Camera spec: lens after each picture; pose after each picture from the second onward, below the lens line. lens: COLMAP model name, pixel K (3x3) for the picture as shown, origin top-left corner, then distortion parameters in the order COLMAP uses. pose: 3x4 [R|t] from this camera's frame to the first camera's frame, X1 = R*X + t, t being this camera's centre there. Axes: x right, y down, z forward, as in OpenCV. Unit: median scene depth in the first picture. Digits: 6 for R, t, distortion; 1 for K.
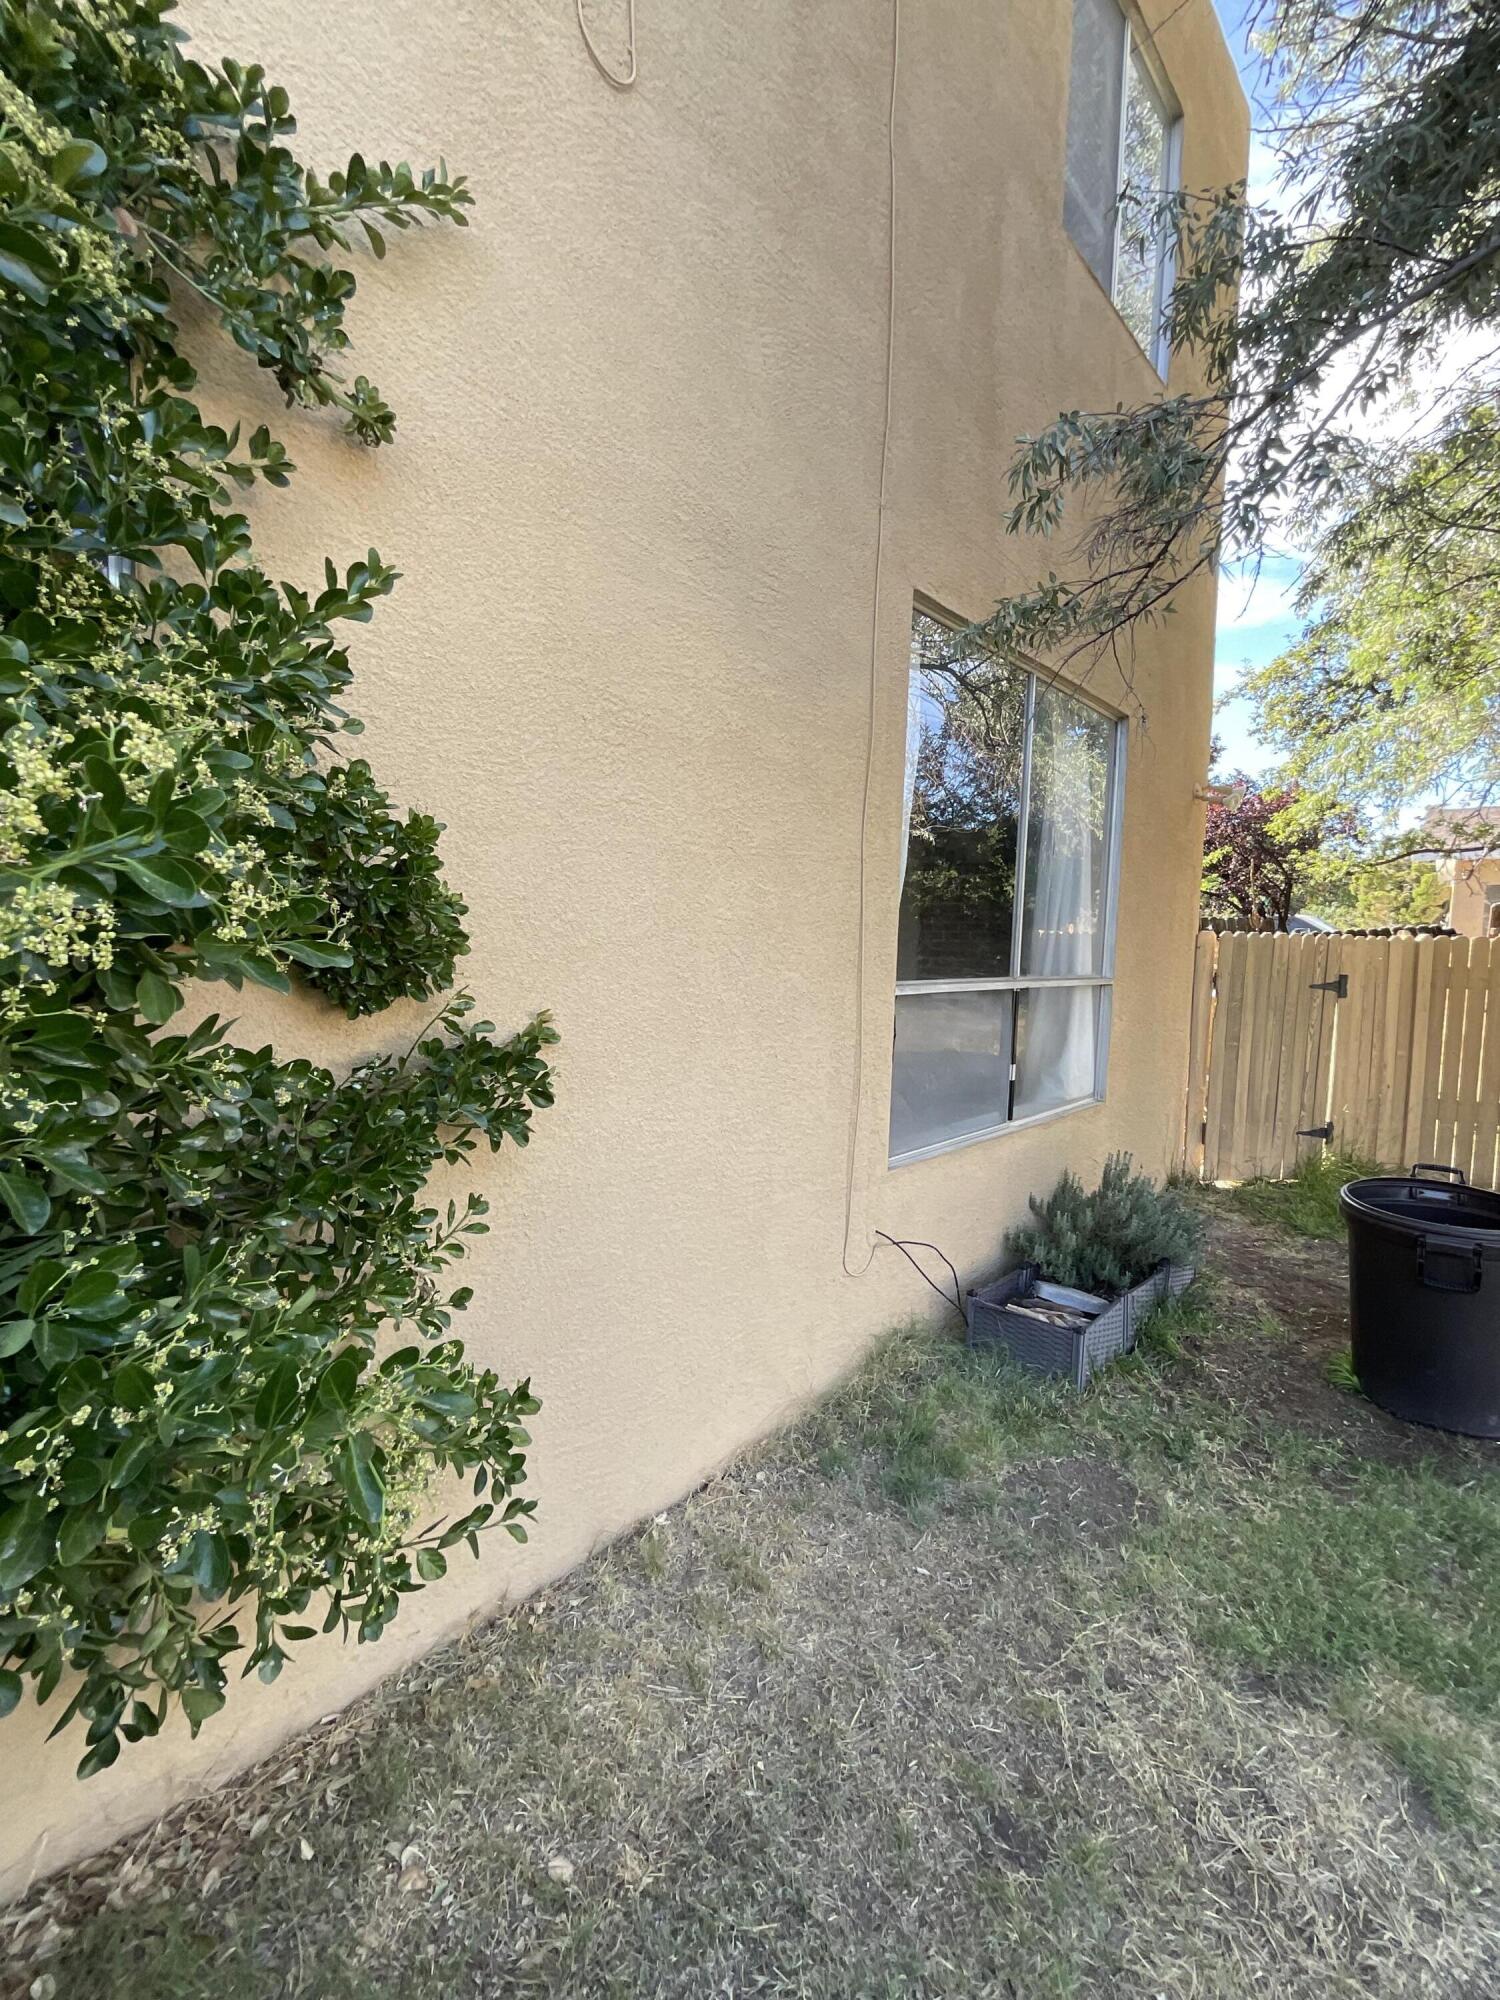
lens RADIAL K [[812.8, 0, 750.0], [0, 812.8, 1000.0], [0, 0, 1]] dist [-0.001484, -0.000172]
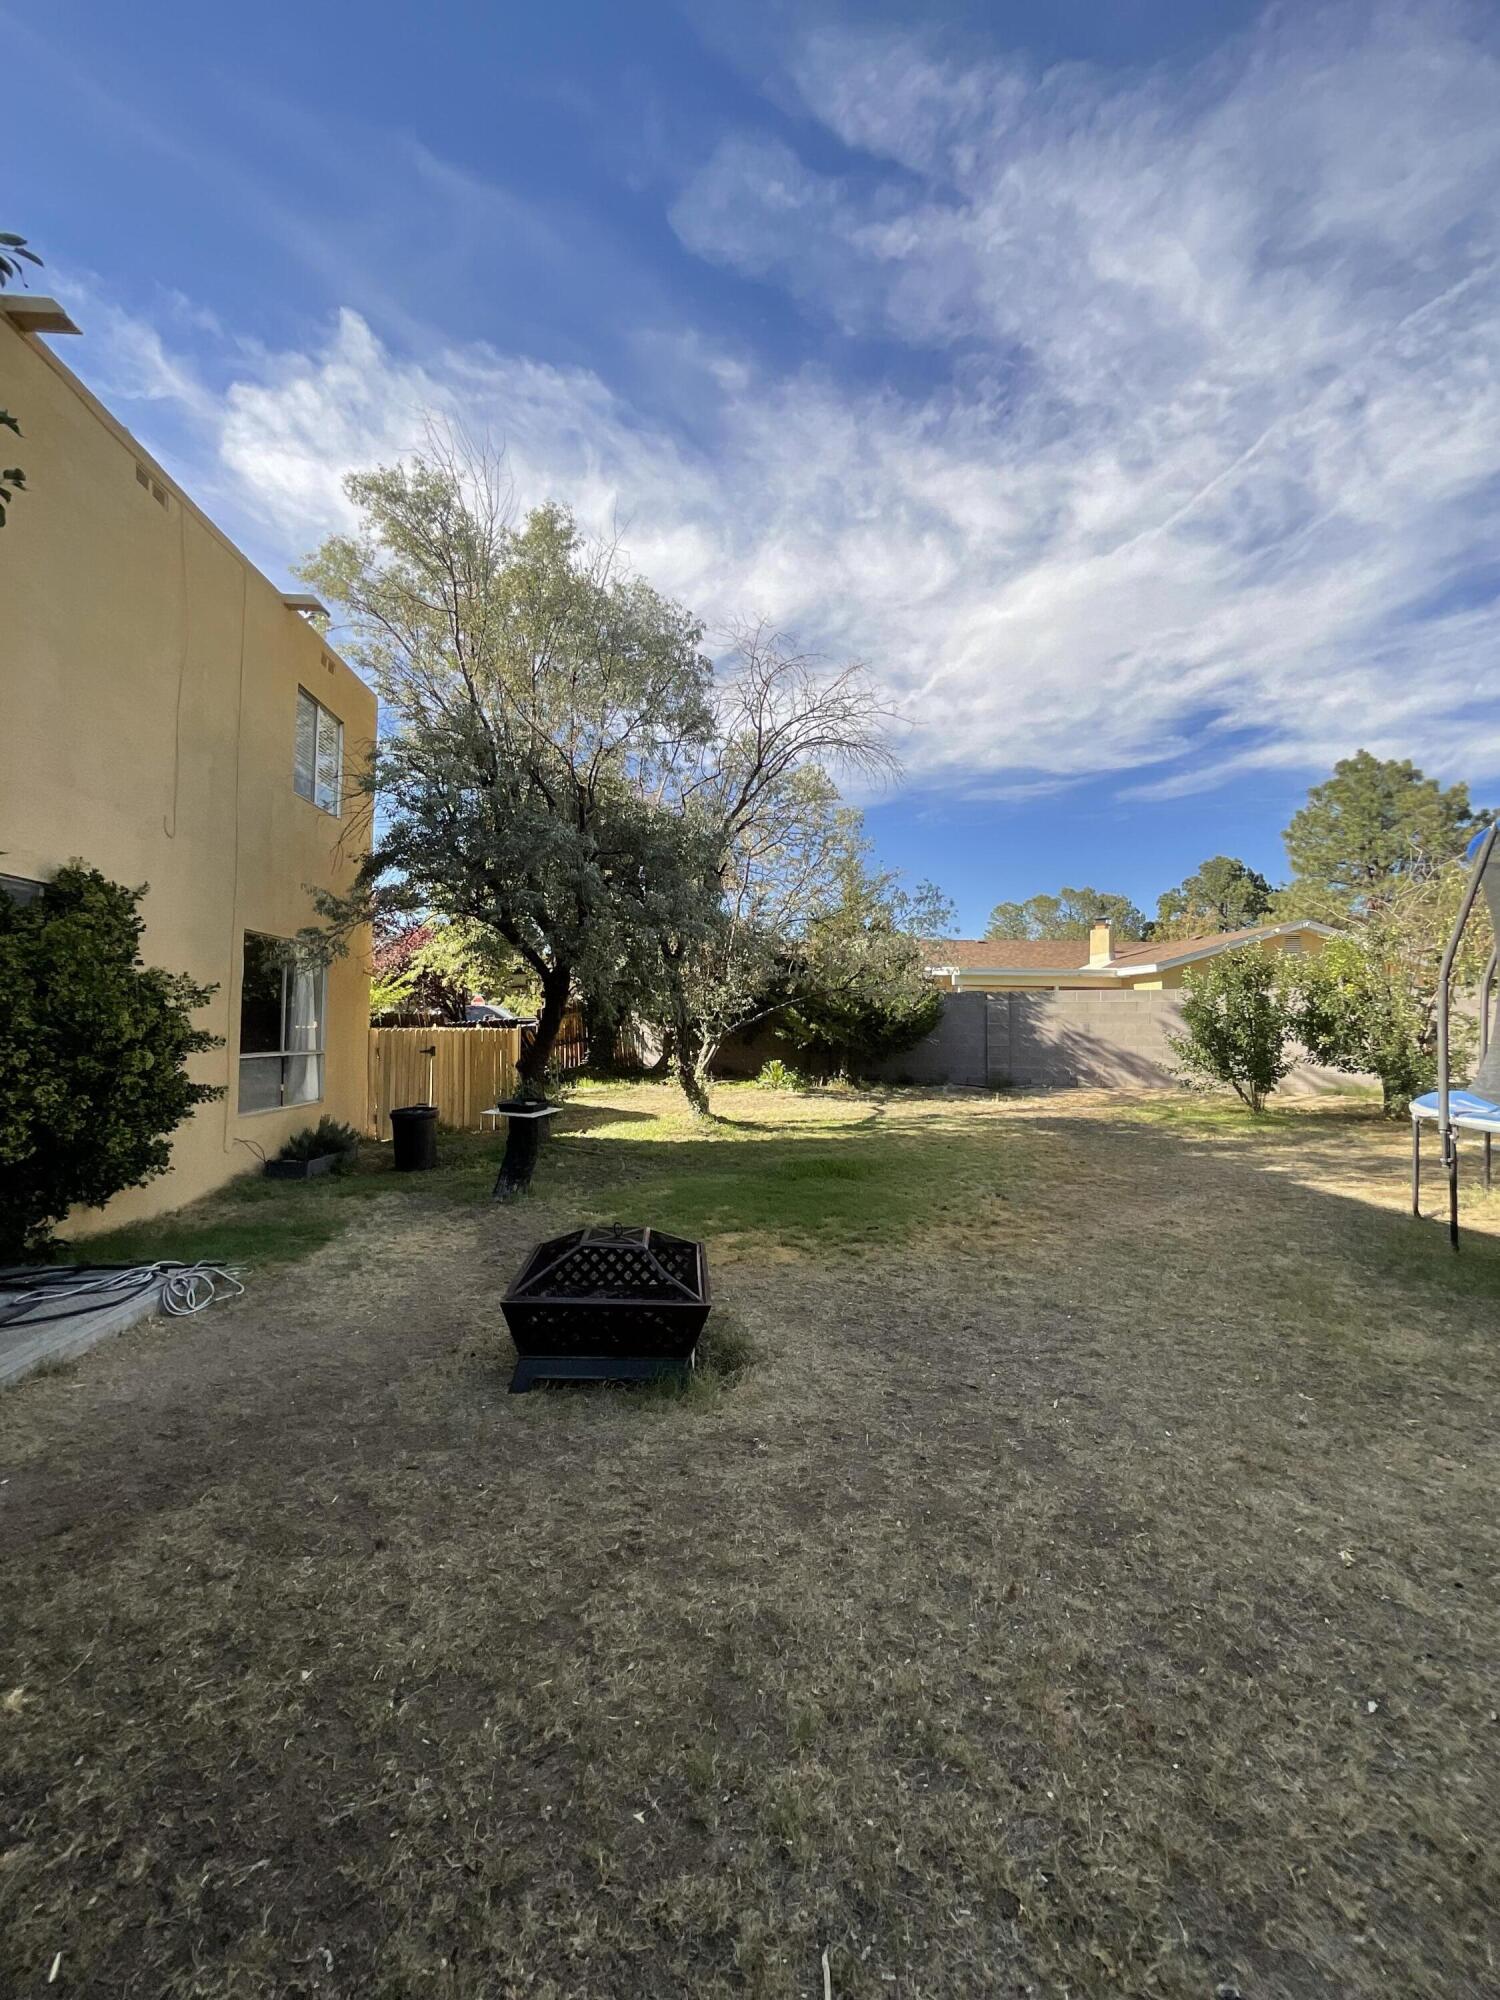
lens RADIAL K [[797.4, 0, 753.9], [0, 797.4, 1153.2], [0, 0, 1]] dist [0.000556, -0.006126]
pose [[0.687336, -0.122615, 0.715915, -0.361282], [0.058919, 0.991812, 0.113301, 0.076914], [-0.723946, -0.035694, 0.688933, -1.409920]]
